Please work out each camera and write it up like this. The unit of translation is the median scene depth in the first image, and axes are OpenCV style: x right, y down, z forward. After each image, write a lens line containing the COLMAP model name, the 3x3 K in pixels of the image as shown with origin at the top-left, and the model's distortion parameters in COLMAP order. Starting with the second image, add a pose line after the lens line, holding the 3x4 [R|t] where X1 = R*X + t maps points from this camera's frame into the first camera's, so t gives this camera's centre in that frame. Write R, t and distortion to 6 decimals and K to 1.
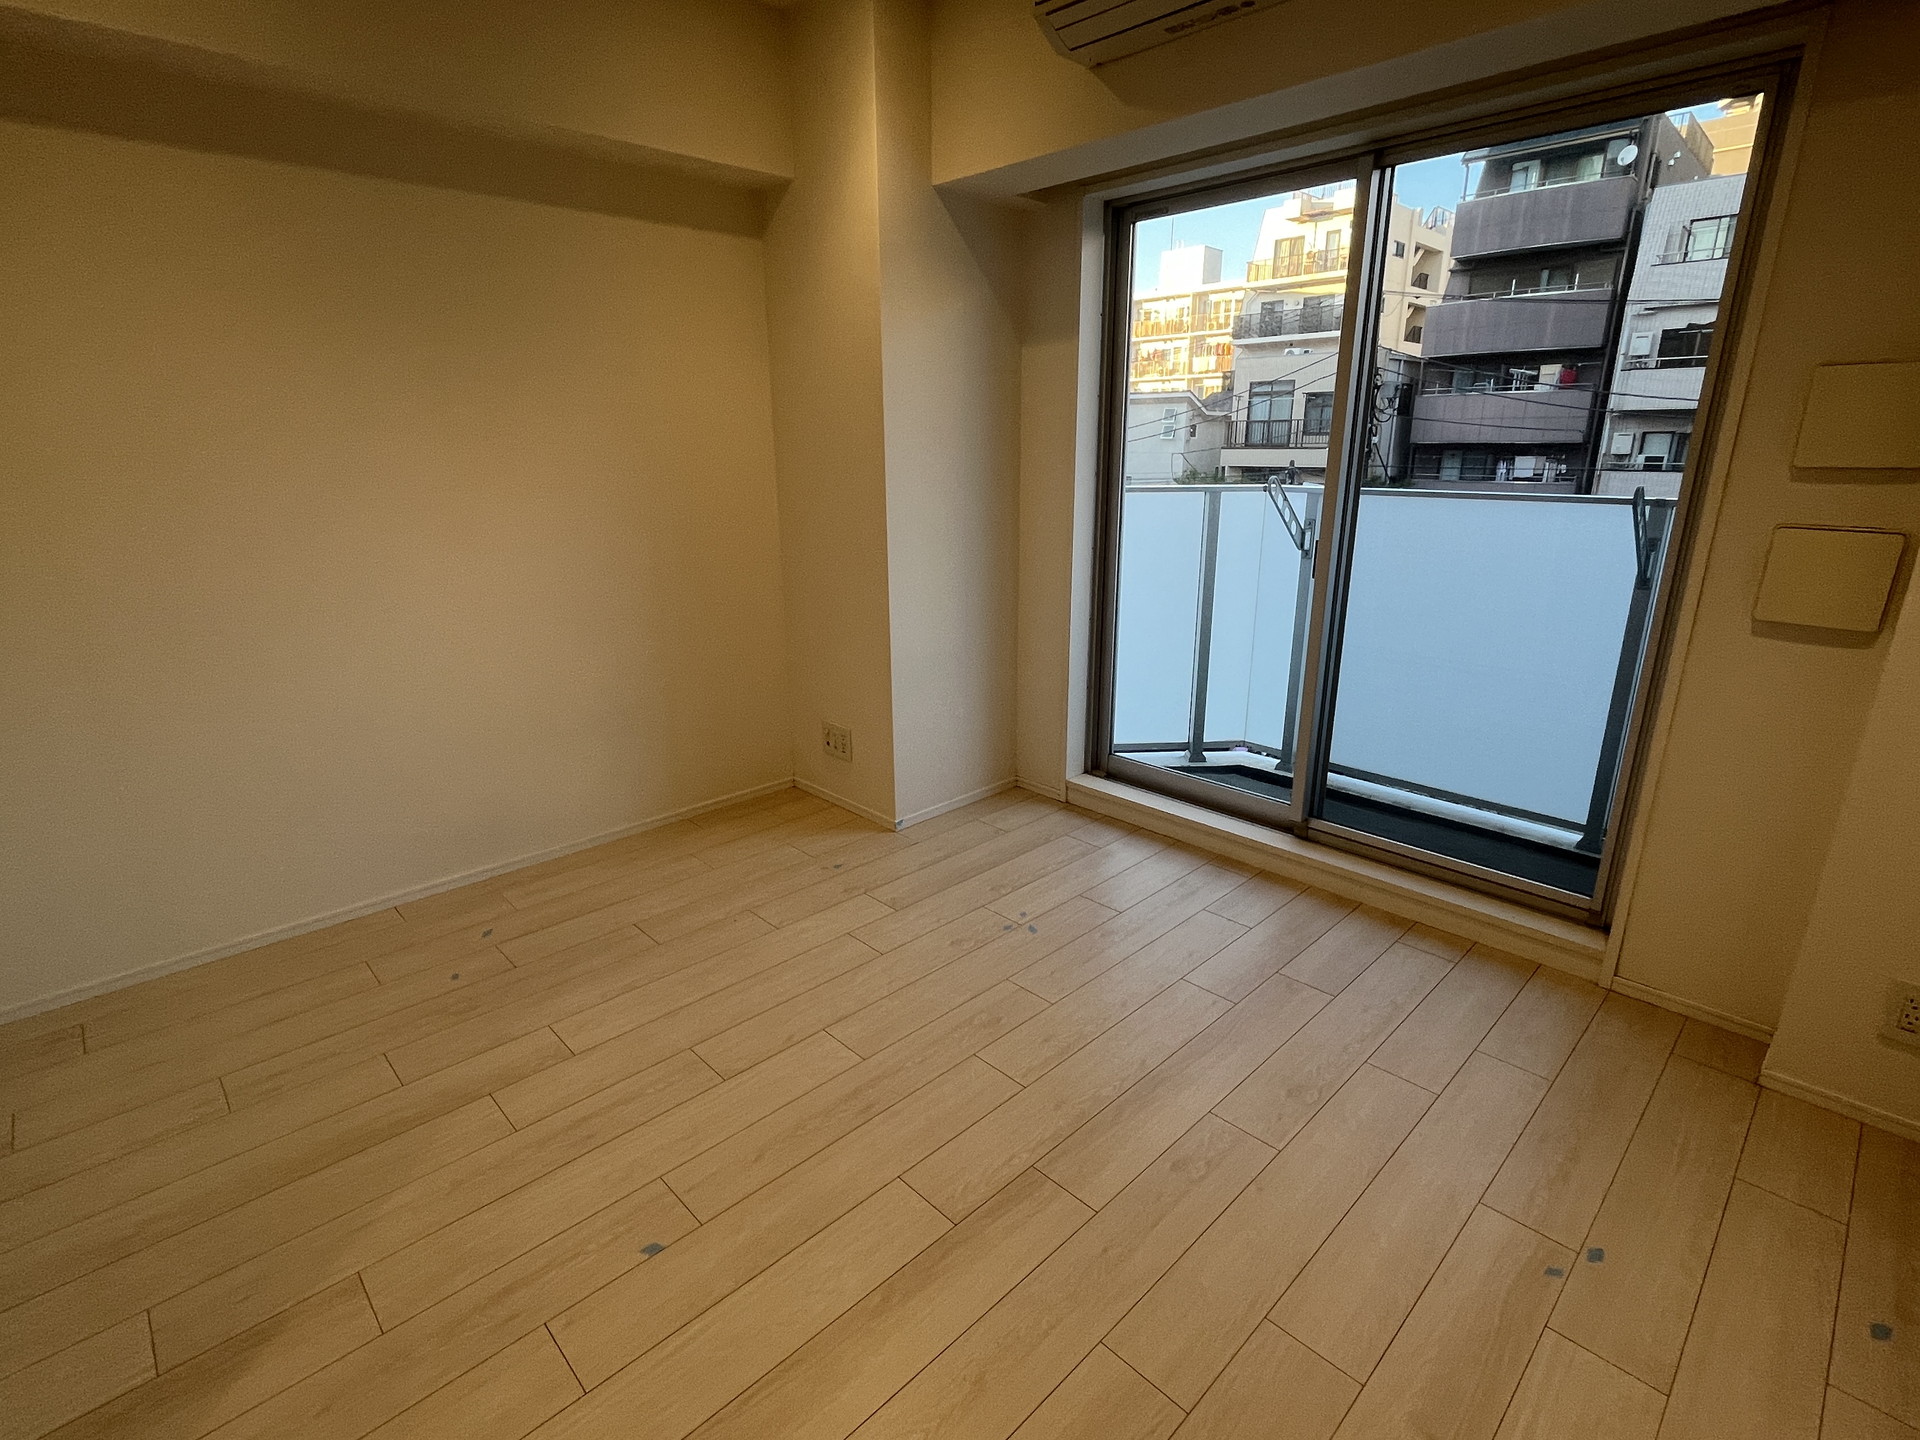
lens RADIAL K [[926.5, 0, 958.1], [0, 926.5, 719.5], [0, 0, 1]] dist [-0.001657, -0.001259]
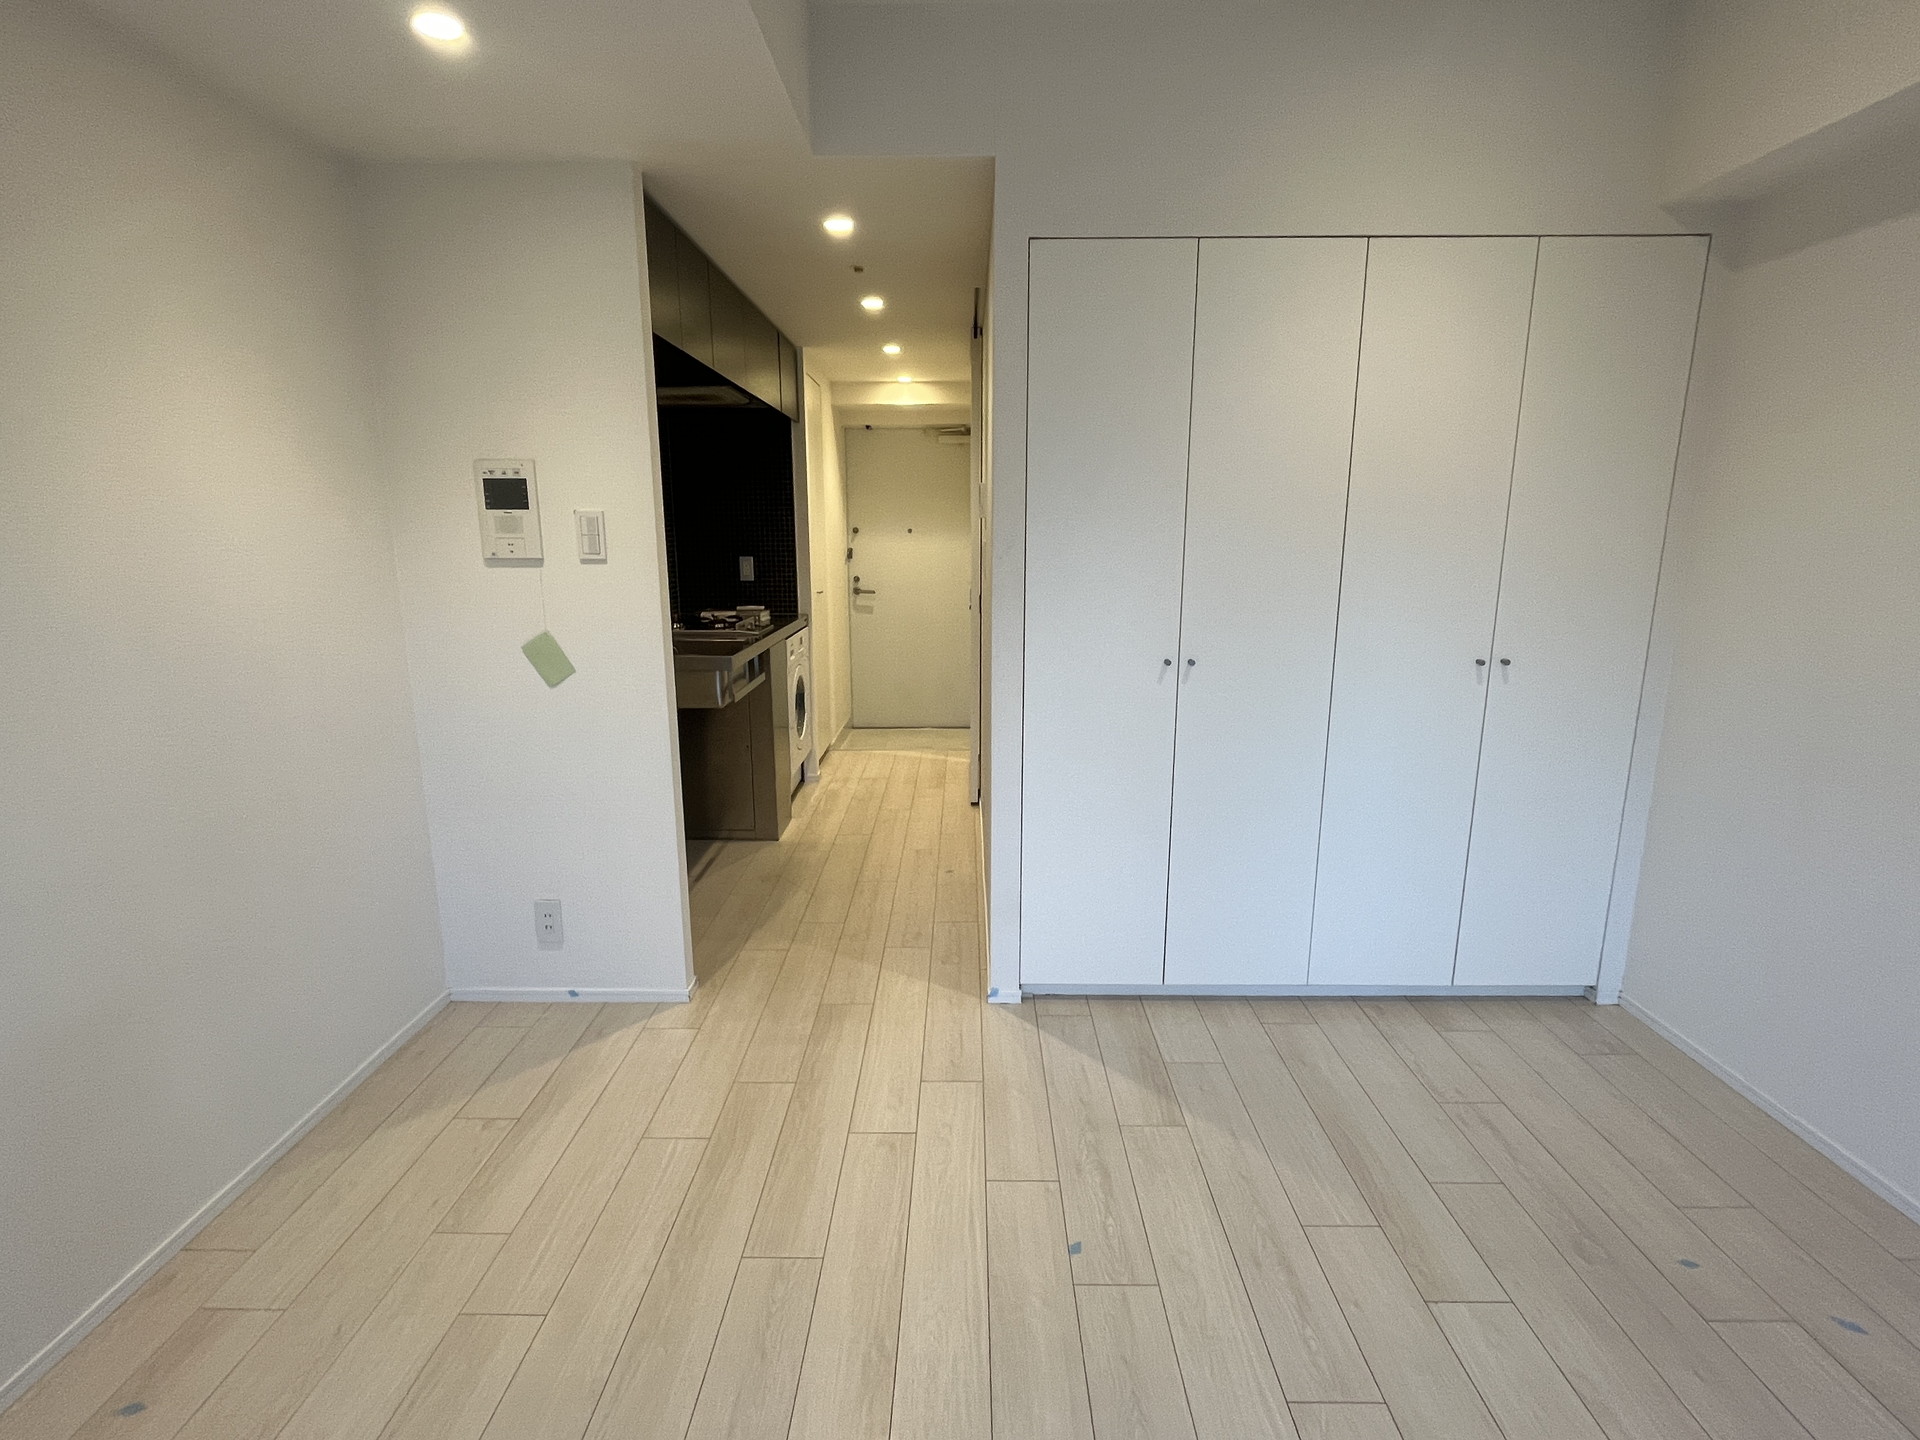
lens RADIAL K [[926.5, 0, 956.5], [0, 926.5, 719.4], [0, 0, 1]] dist [-0.001657, -0.001259]
pose [[-0.707073, 0.149917, -0.691067, 0.207074], [-0.199116, 0.895517, 0.397998, -0.193098], [0.678529, 0.419016, -0.603344, 0.600164]]
